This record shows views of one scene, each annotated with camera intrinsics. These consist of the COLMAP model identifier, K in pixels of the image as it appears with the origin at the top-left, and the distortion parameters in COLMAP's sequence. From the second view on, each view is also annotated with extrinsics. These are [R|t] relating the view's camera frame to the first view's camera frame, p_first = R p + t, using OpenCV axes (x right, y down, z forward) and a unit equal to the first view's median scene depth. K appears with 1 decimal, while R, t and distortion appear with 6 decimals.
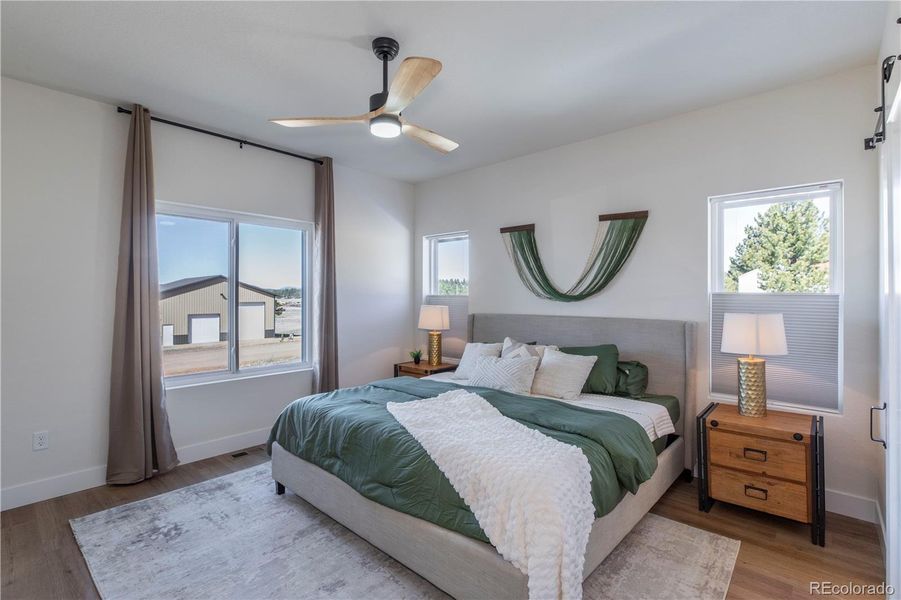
lens RADIAL K [[420.6, 0, 450.7], [0, 420.6, 294.1], [0, 0, 1]] dist [-0.003434, -0.000467]
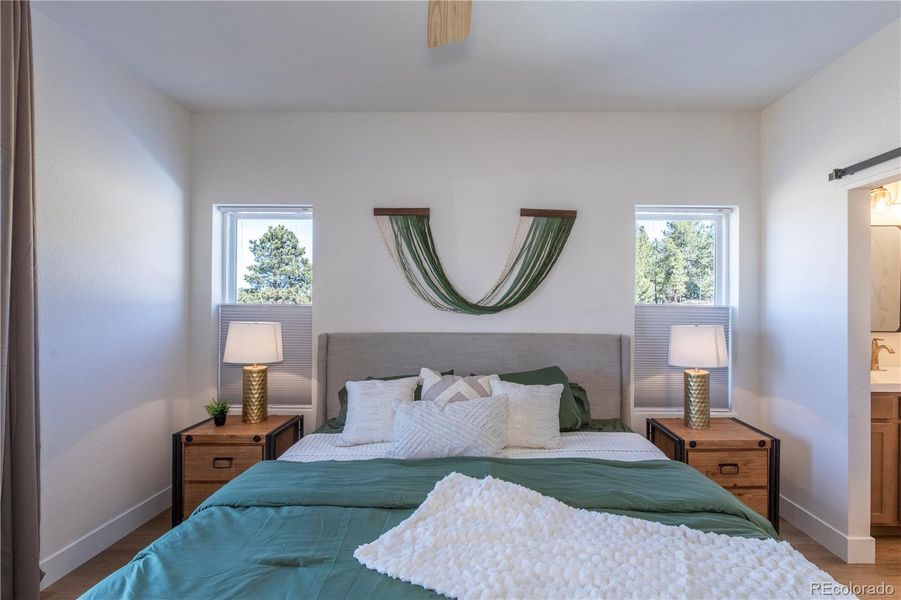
lens RADIAL K [[426.8, 0, 474.3], [0, 426.8, 304.5], [0, 0, 1]] dist [-0.000258, 0.000086]
pose [[0.747193, 0.003062, 0.664600, -0.263299], [-0.008328, 0.999954, 0.004756, -0.003884], [-0.664555, -0.009088, 0.747184, 0.431251]]
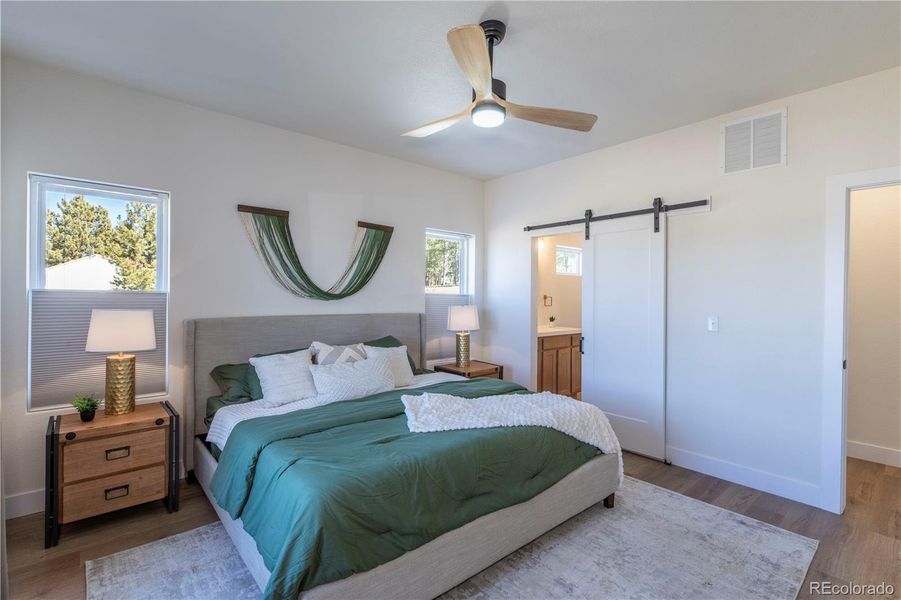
lens RADIAL K [[417.2, 0, 450.5], [0, 417.2, 300.0], [0, 0, 1]] dist [-0.000725, -0.000109]
pose [[0.123116, -0.010615, 0.992336, -0.690351], [-0.015607, 0.999798, 0.012631, 0.001038], [-0.992270, -0.017042, 0.122926, 0.616802]]
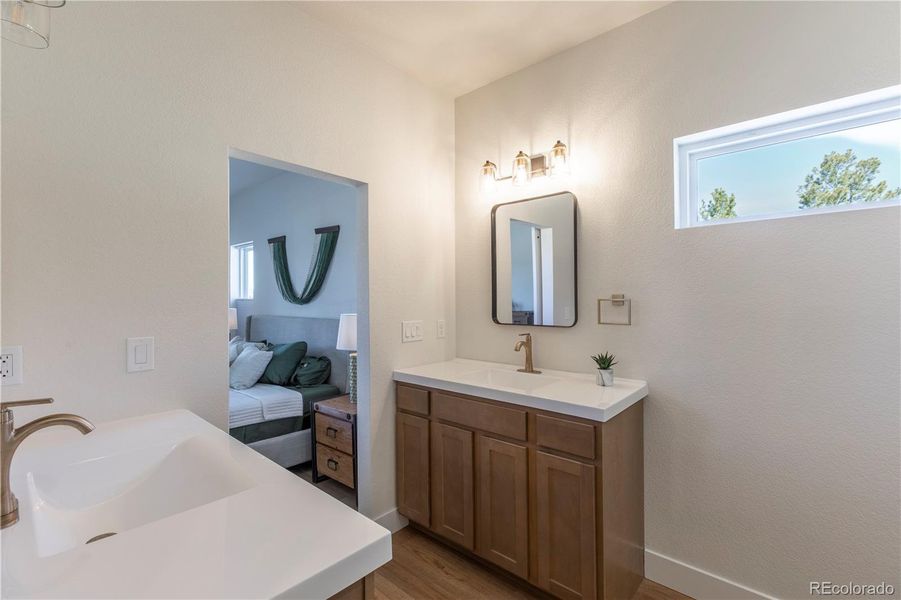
lens RADIAL K [[407.0, 0, 450.3], [0, 407.0, 295.5], [0, 0, 1]] dist [0.002544, 0.000300]
pose [[0.999940, -0.003709, 0.010290, 0.698777], [0.003747, 0.999986, -0.003674, -0.000529], [-0.010276, 0.003712, 0.999940, -0.107627]]
